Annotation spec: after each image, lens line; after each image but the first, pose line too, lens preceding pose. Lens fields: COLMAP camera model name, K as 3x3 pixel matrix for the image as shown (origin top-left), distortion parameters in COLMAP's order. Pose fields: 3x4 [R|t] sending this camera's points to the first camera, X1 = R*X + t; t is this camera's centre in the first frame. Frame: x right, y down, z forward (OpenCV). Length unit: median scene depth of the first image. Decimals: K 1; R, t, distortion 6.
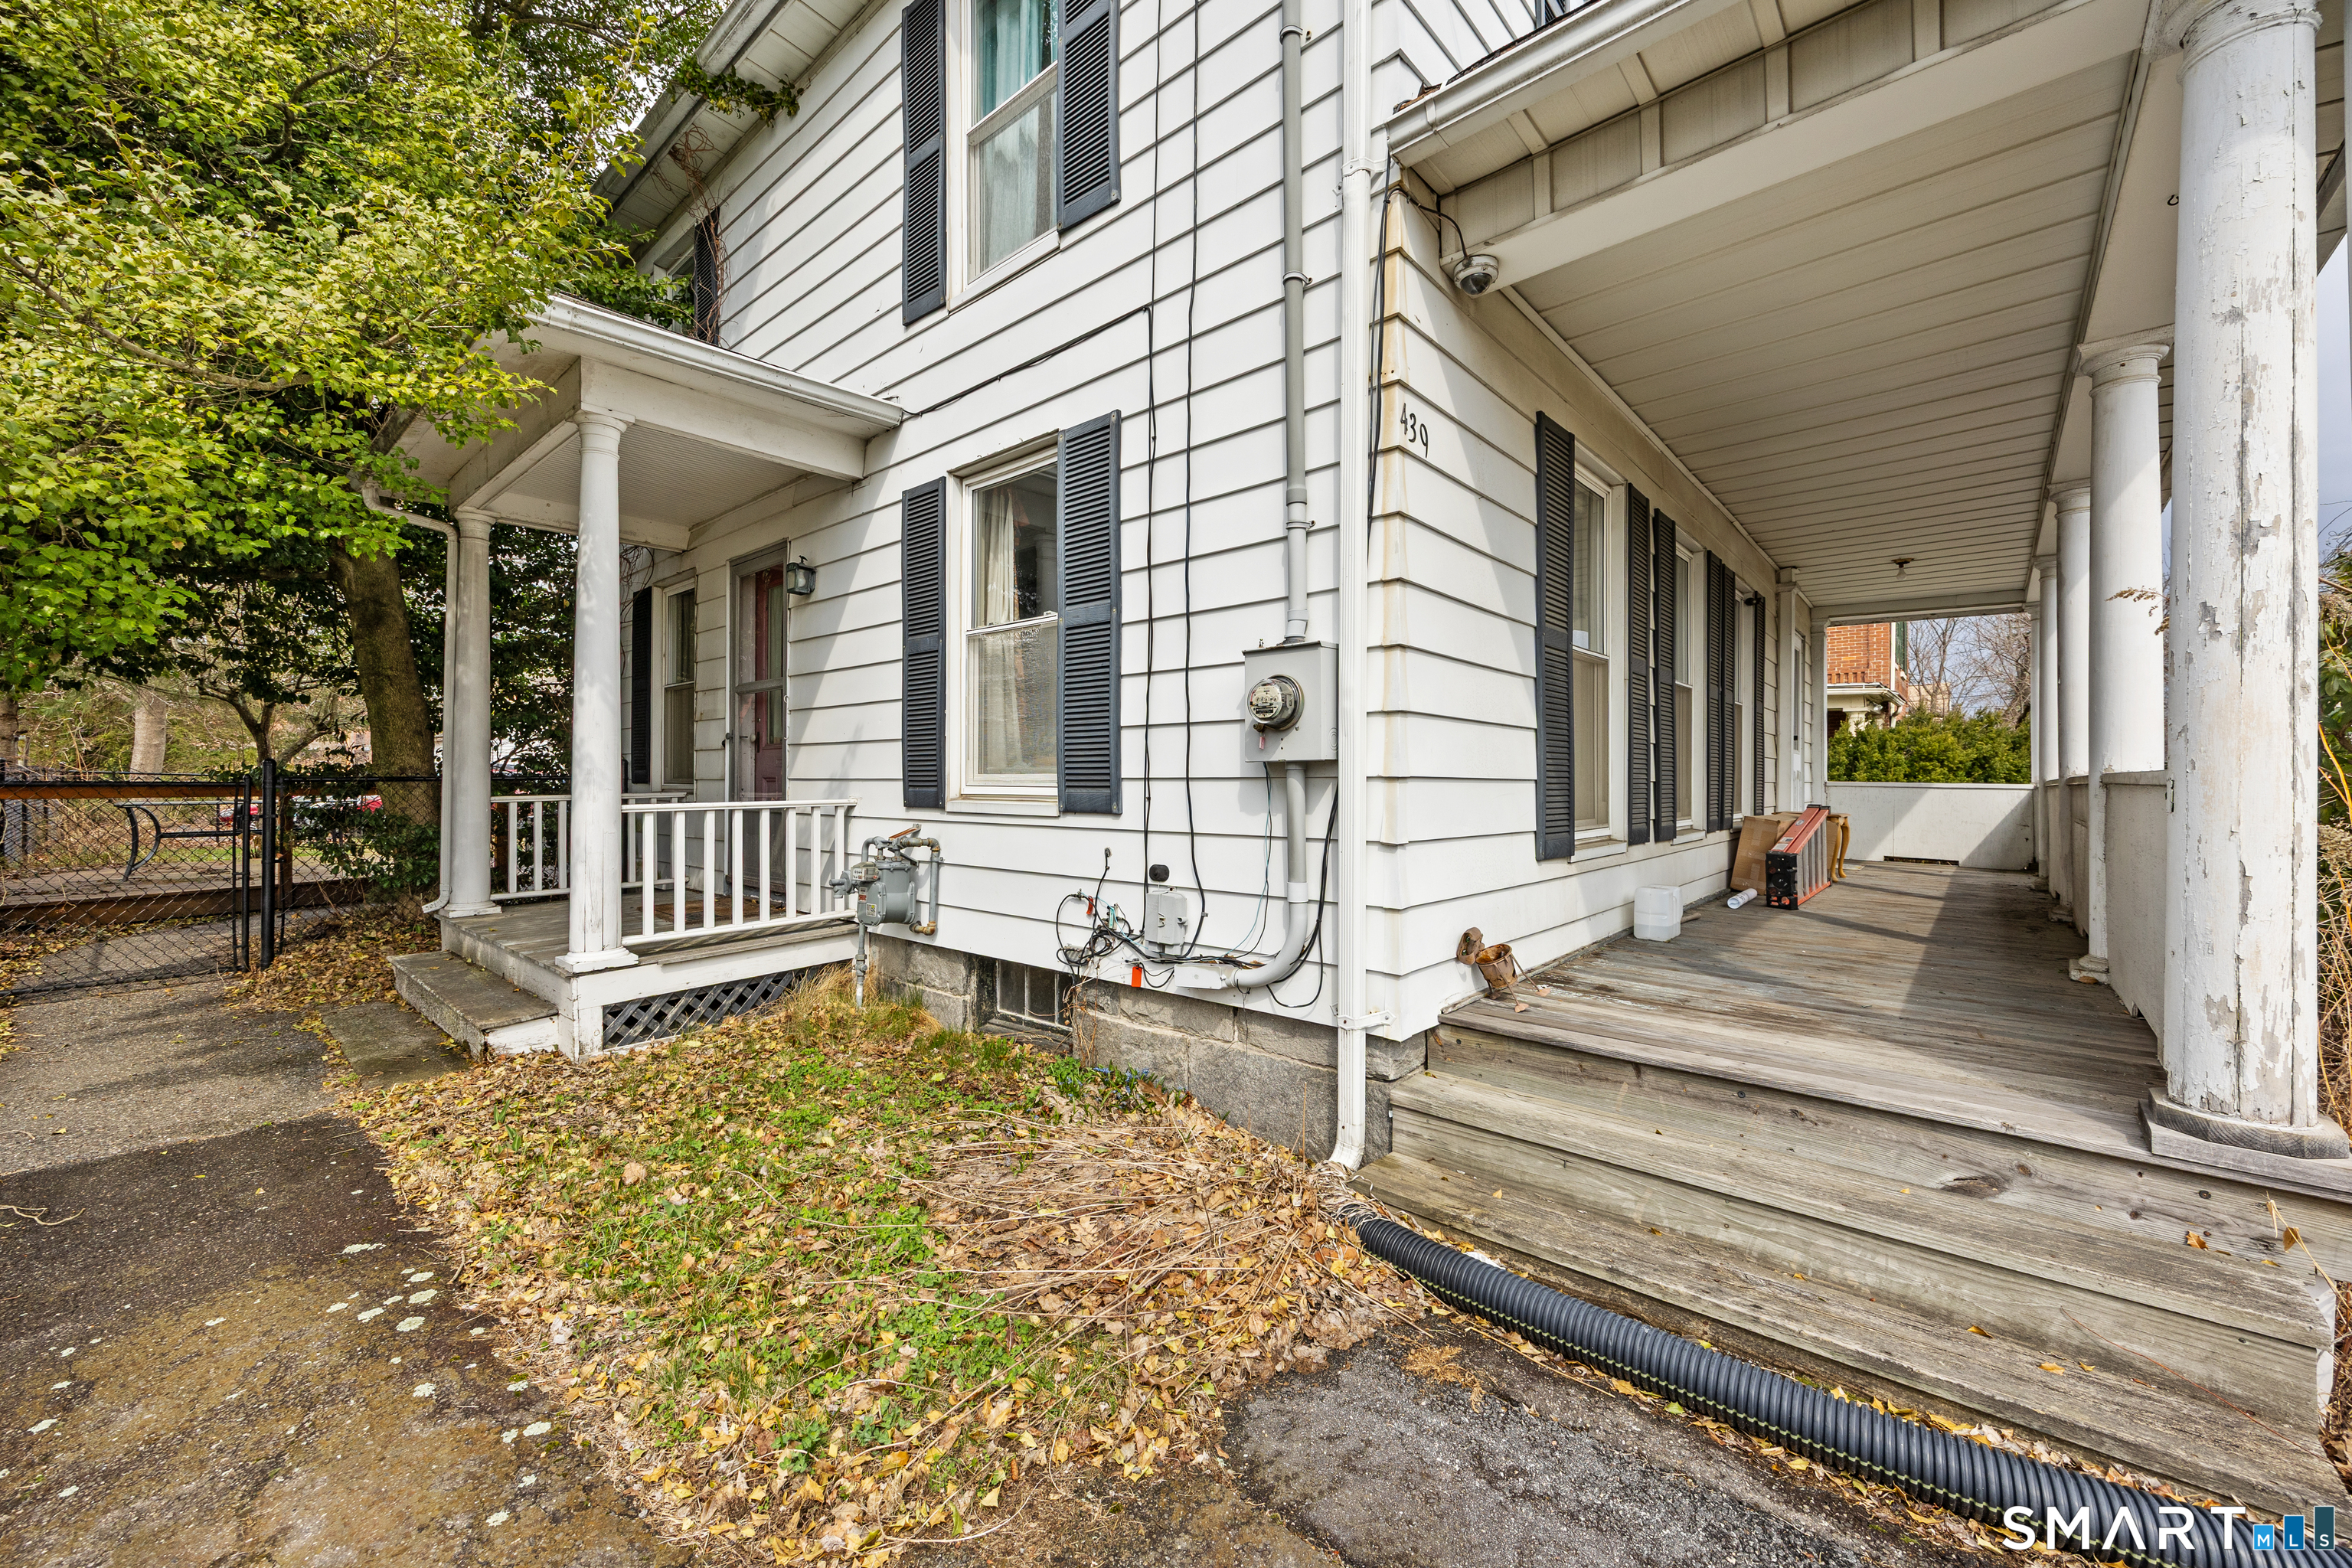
lens RADIAL K [[909.7, 0, 1176.0], [0, 909.7, 784.0], [0, 0, 1]] dist [-0.000703, -0.000066]
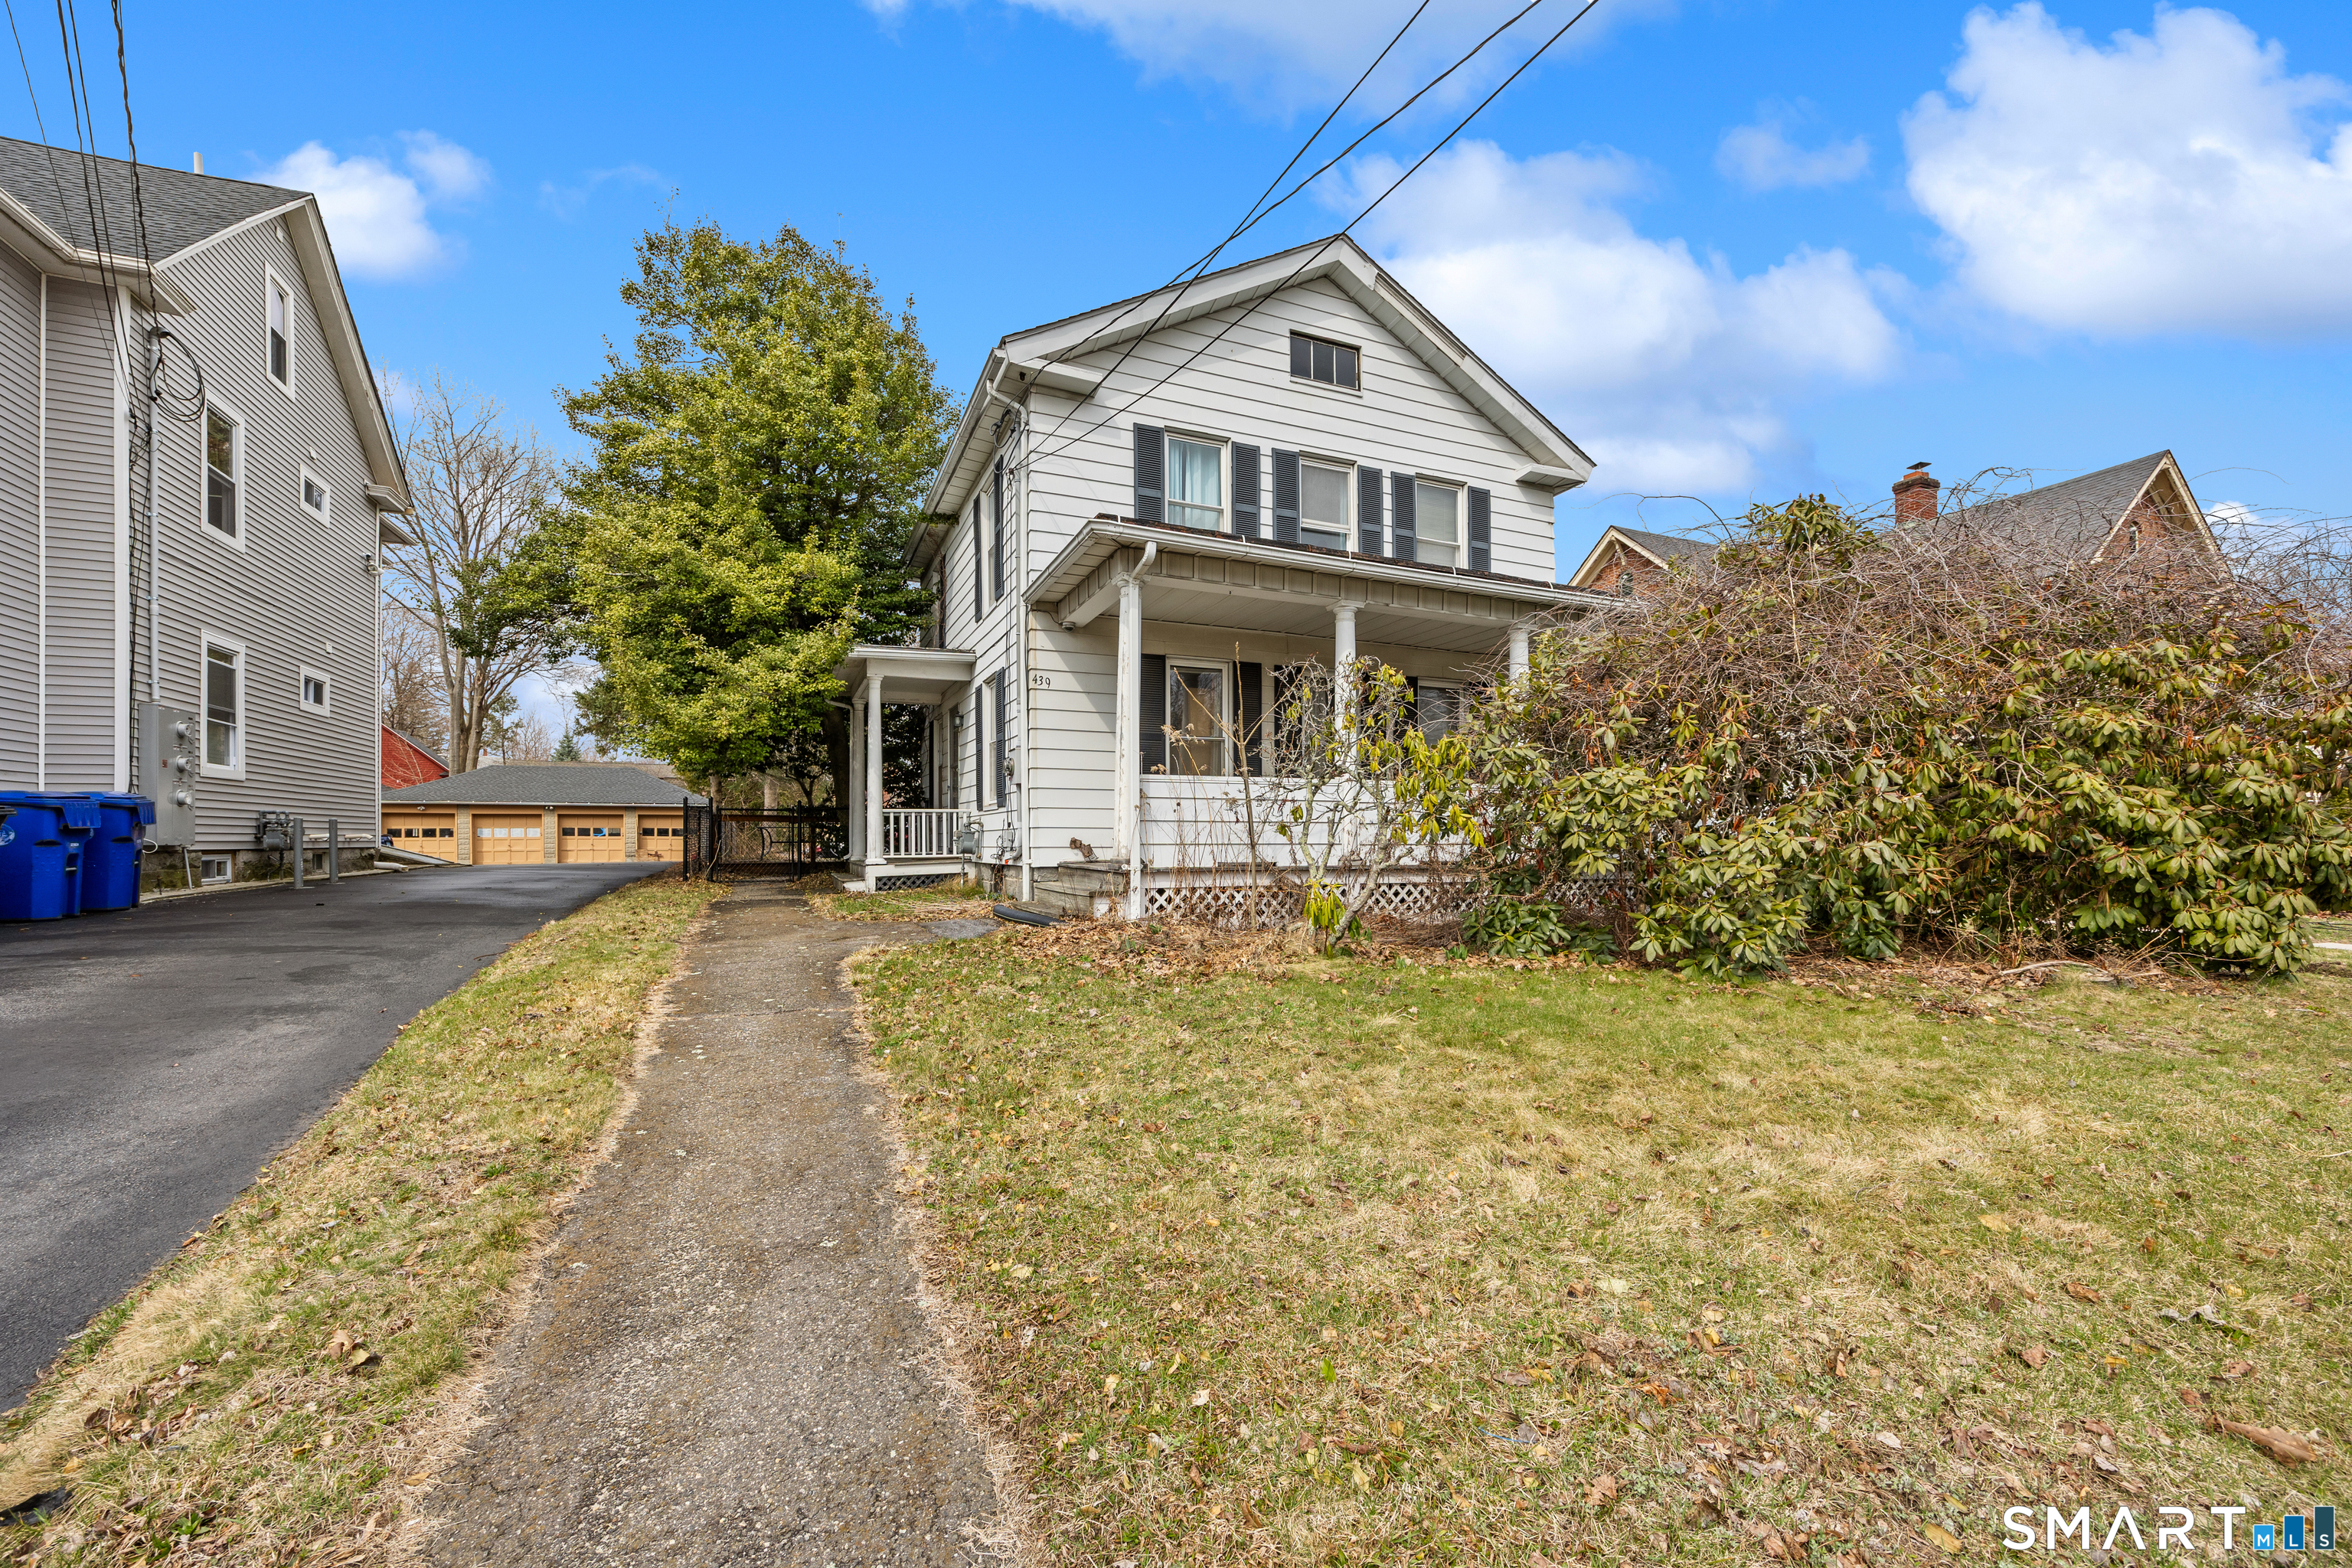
lens RADIAL K [[937.8, 0, 1175.8], [0, 937.8, 842.4], [0, 0, 1]] dist [-0.000355, -0.000096]
pose [[0.904061, -0.005319, -0.427371, 1.375355], [0.005116, 0.999986, -0.001624, 0.125336], [0.427373, -0.000719, 0.904075, -1.183828]]
